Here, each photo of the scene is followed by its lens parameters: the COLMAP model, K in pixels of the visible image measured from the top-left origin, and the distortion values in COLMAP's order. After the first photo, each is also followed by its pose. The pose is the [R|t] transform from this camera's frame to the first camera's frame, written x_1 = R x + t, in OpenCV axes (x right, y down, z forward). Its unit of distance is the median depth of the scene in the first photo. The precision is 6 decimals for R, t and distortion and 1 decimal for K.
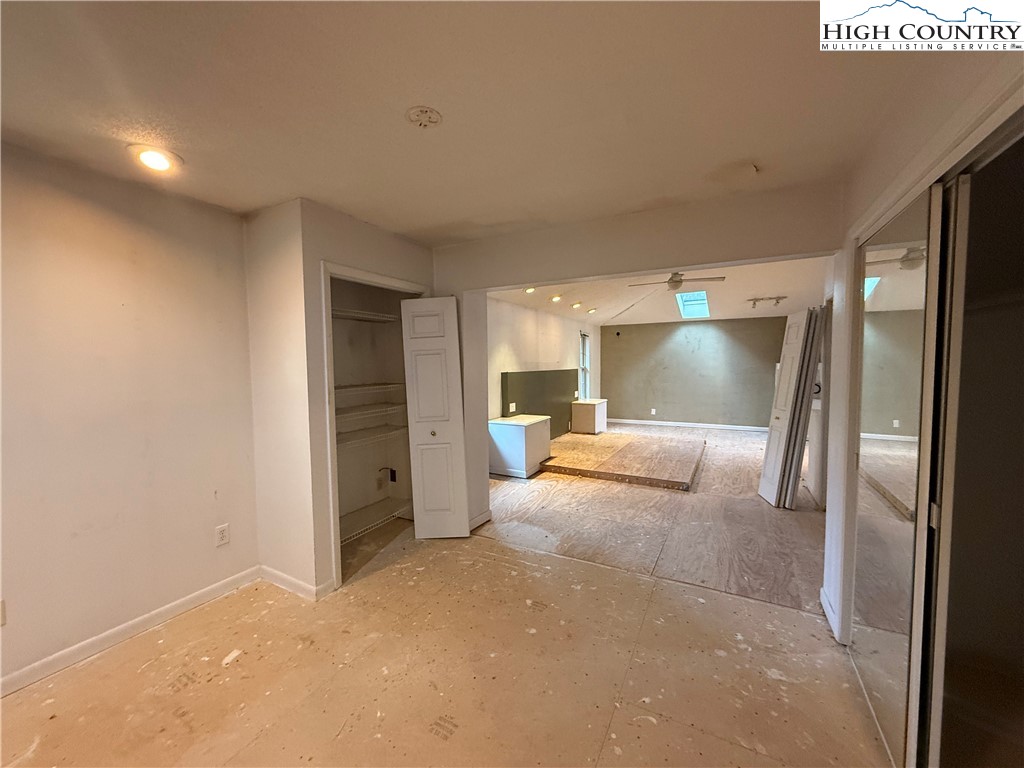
lens RADIAL K [[409.3, 0, 509.1], [0, 409.3, 384.5], [0, 0, 1]] dist [-0.000926, -0.000288]
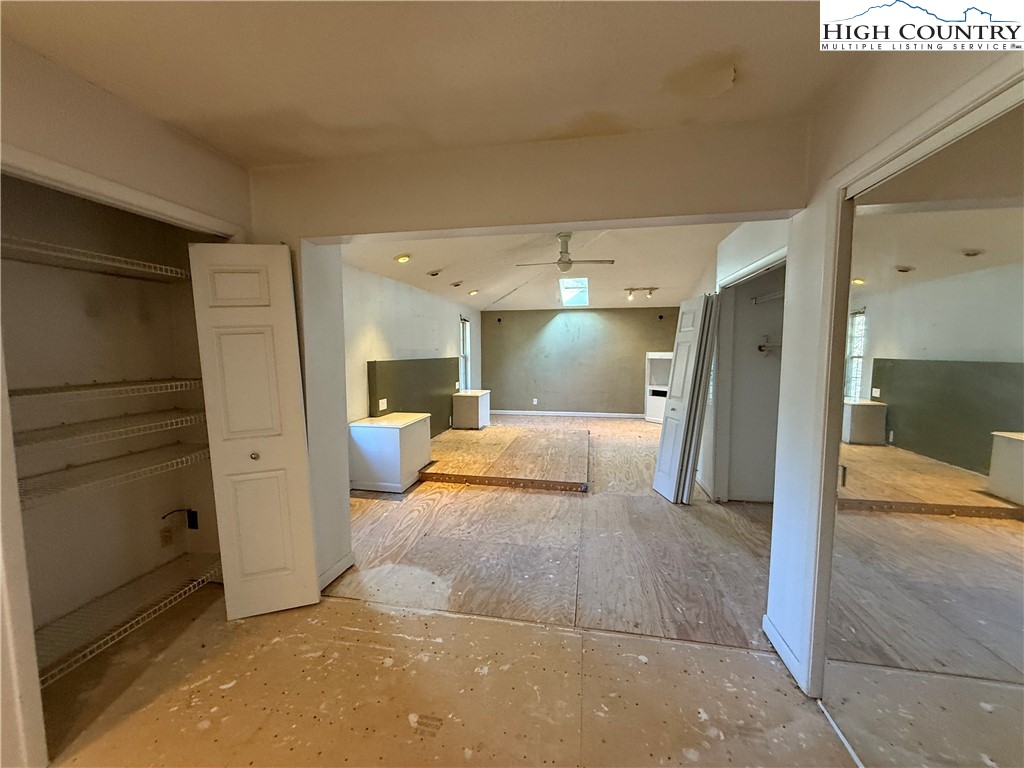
lens RADIAL K [[409.3, 0, 509.1], [0, 409.3, 384.5], [0, 0, 1]] dist [-0.000926, -0.000288]
pose [[0.953402, -0.016687, 0.301240, 0.004107], [0.008224, 0.999536, 0.029340, -0.006978], [-0.301590, -0.025496, 0.953097, 0.204954]]
